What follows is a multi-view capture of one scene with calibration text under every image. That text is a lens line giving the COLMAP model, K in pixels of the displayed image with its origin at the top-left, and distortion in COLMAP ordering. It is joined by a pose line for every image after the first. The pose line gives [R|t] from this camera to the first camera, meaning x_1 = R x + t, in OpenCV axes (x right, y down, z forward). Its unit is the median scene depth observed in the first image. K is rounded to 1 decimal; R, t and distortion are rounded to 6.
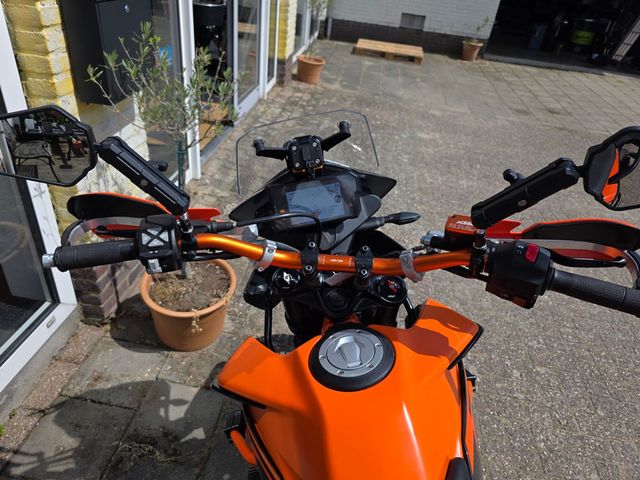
lens RADIAL K [[442.8, 0, 320.0], [0, 442.8, 240.0], [0, 0, 1]] dist [0.004585, -0.000927]
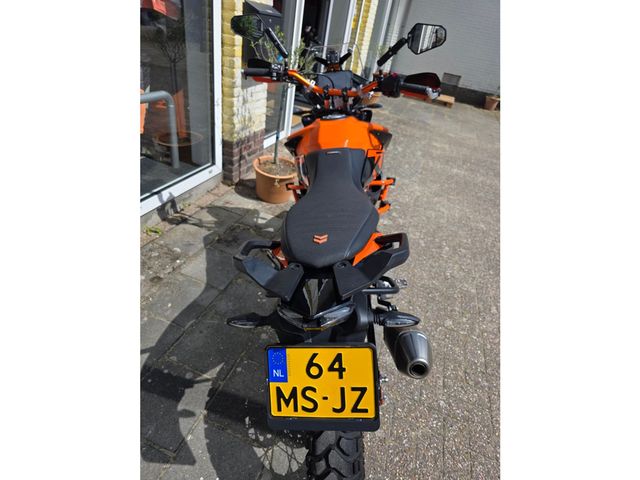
lens RADIAL K [[332.6, 0, 320.0], [0, 332.6, 240.0], [0, 0, 1]] dist [0.001703, -0.000100]
pose [[0.977799, 0.151807, -0.144444, 0.149288], [-0.154657, 0.987930, -0.008646, 0.391657], [0.141388, 0.030794, 0.989475, -0.408387]]
